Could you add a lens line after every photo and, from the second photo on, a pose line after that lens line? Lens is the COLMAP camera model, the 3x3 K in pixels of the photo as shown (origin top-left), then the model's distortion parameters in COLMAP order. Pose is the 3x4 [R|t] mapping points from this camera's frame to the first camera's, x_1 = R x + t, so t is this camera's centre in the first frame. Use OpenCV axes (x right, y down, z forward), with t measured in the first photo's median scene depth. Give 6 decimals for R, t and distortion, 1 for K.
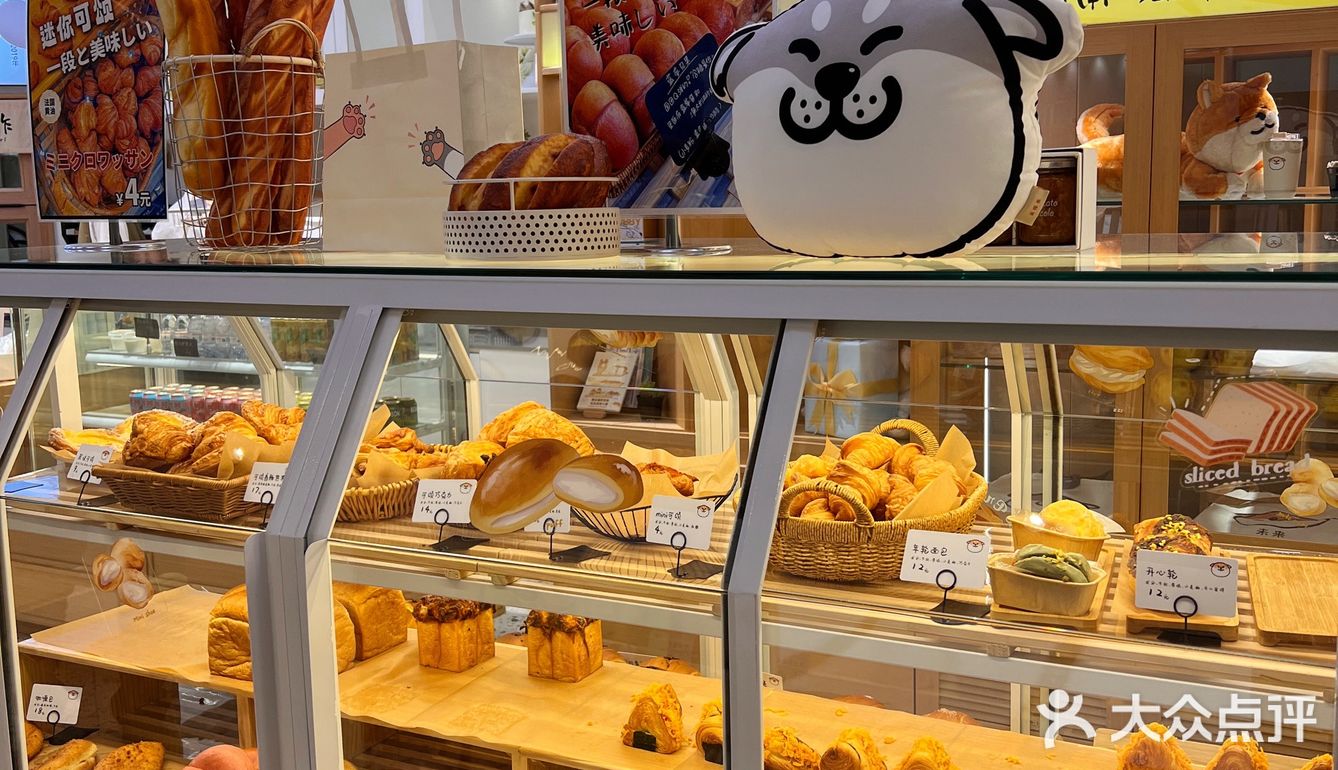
lens RADIAL K [[1381.6, 0, 669.0], [0, 1381.6, 385.0], [0, 0, 1]] dist [0.000463, 0.000271]
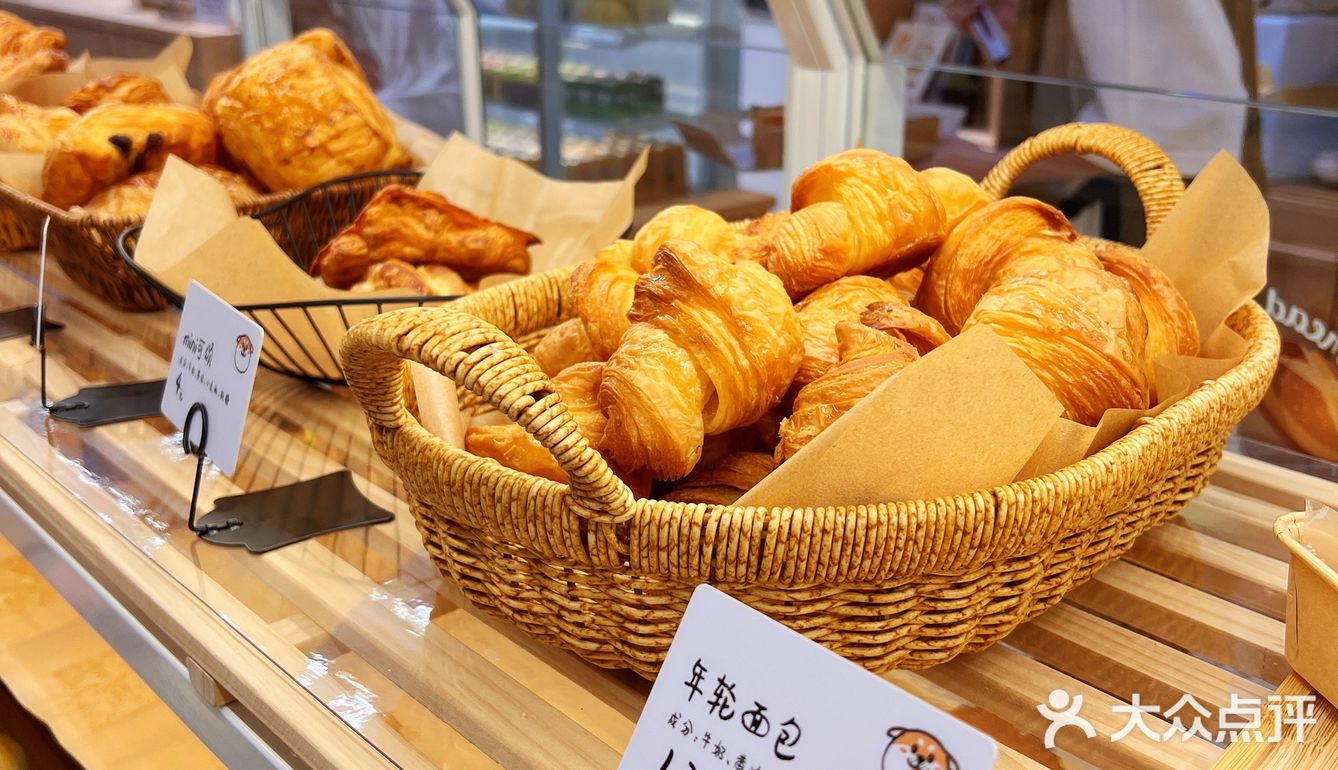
lens RADIAL K [[1381.6, 0, 669.0], [0, 1381.6, 385.0], [0, 0, 1]] dist [0.000463, 0.000271]
pose [[0.937564, 0.134577, -0.320722, 0.221068], [-0.063916, 0.973072, 0.221461, 0.021527], [0.341889, -0.187135, 0.920919, 0.741760]]
